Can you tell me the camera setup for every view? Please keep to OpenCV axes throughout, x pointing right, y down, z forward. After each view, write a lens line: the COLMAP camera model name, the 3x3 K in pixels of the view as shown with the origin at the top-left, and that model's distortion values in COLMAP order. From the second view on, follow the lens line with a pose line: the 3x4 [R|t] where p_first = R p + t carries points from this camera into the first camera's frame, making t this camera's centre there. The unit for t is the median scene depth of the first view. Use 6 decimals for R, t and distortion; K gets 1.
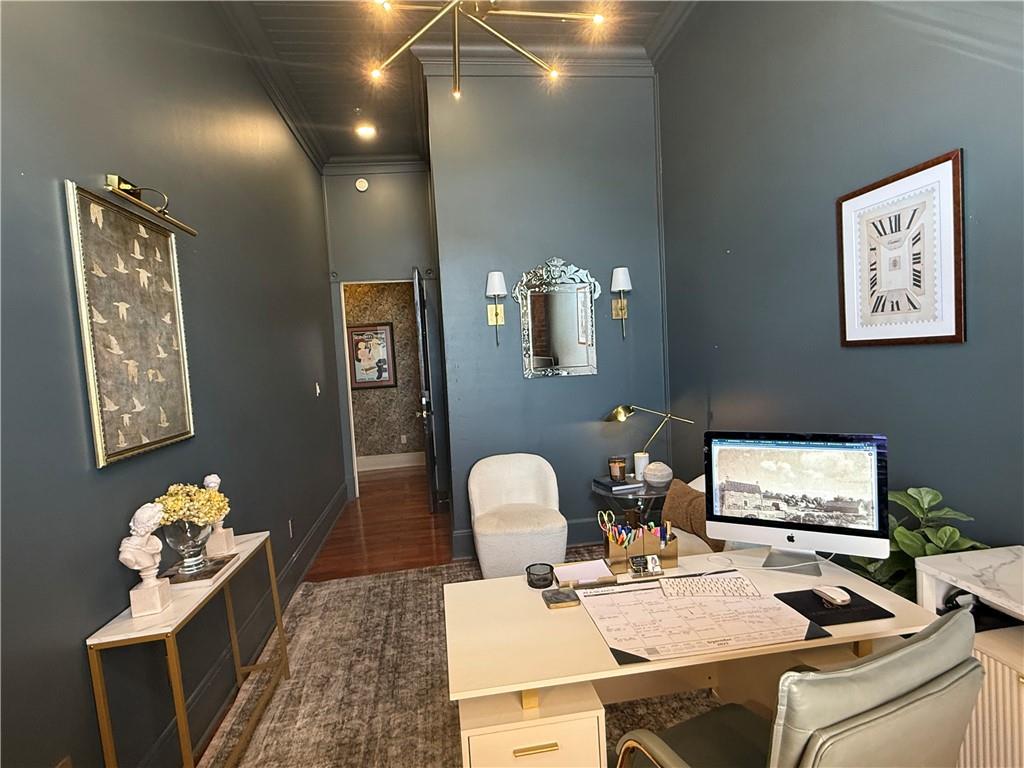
lens RADIAL K [[530.7, 0, 511.7], [0, 530.7, 381.1], [0, 0, 1]] dist [0.000477, -0.000629]
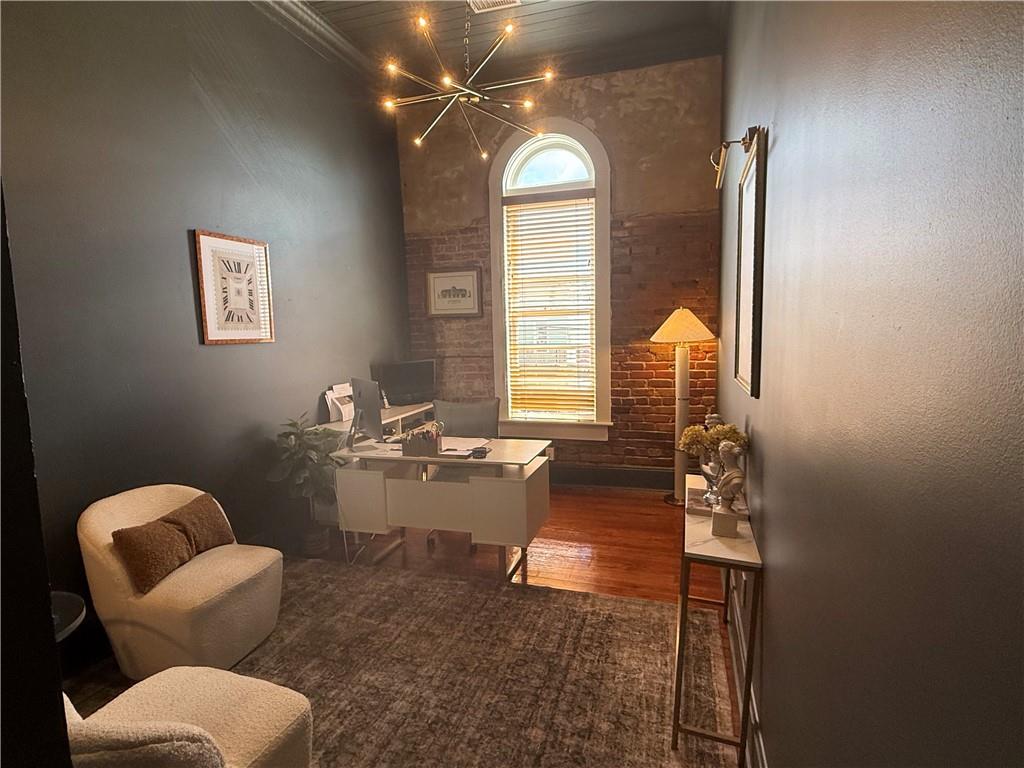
lens RADIAL K [[530.7, 0, 513.1], [0, 530.7, 386.3], [0, 0, 1]] dist [0.000477, -0.000629]
pose [[-0.896869, 0.037662, 0.440690, -0.696952], [0.100864, 0.987530, 0.120877, -0.050384], [-0.430642, 0.152860, -0.889484, 2.064683]]
